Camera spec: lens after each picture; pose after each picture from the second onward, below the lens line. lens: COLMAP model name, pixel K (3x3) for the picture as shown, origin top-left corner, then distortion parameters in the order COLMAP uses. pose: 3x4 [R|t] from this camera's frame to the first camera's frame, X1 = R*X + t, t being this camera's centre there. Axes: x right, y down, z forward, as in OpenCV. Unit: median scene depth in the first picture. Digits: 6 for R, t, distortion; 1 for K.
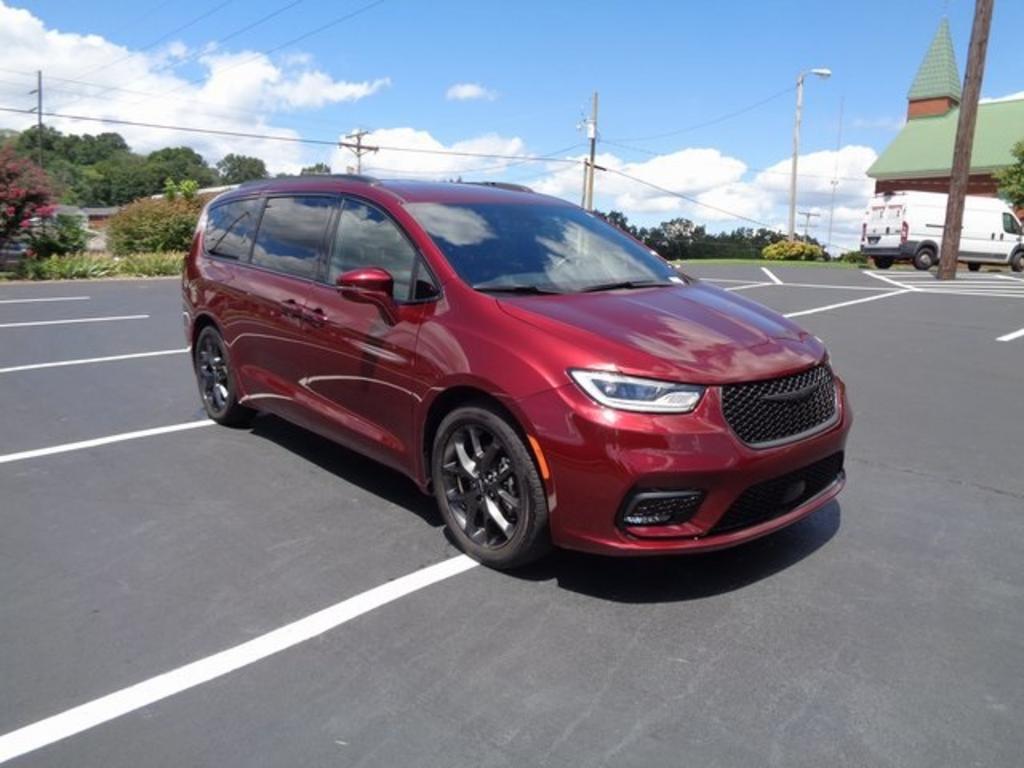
lens RADIAL K [[752.3, 0, 511.1], [0, 752.3, 388.7], [0, 0, 1]] dist [-0.006570, 0.011542]
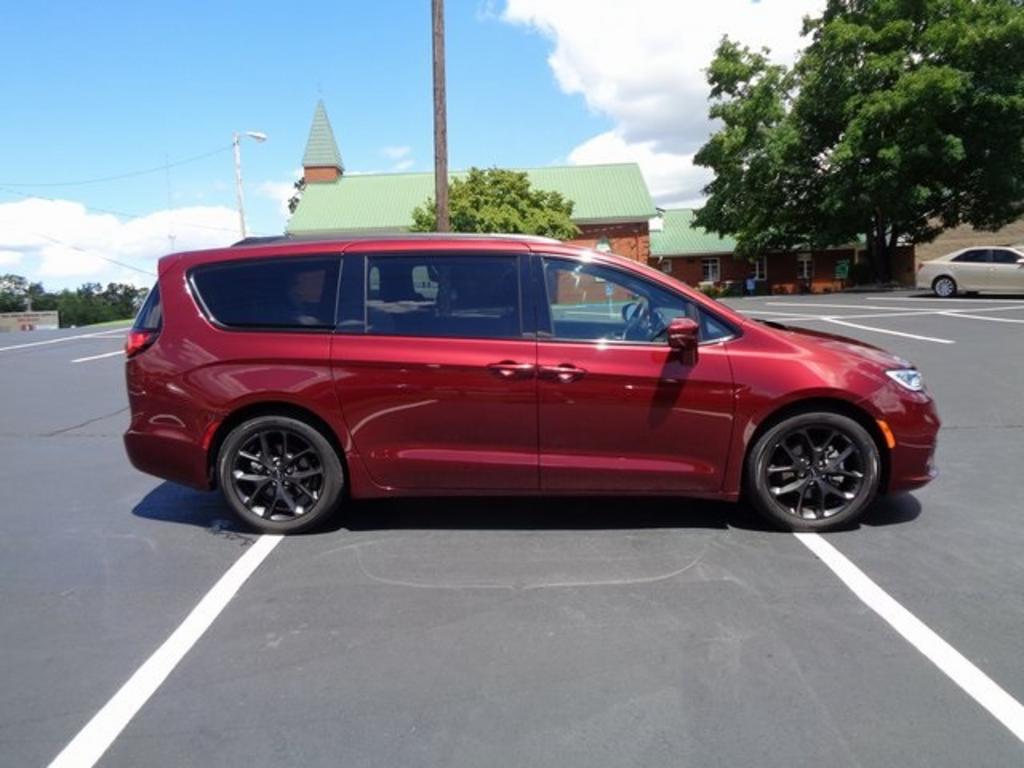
lens RADIAL K [[752.3, 0, 525.6], [0, 752.3, 377.1], [0, 0, 1]] dist [-0.006570, 0.011542]
pose [[0.685126, -0.121233, 0.718265, -0.126327], [0.180216, 0.983609, -0.005882, -0.011394], [-0.705779, 0.133473, 0.695745, 0.040222]]
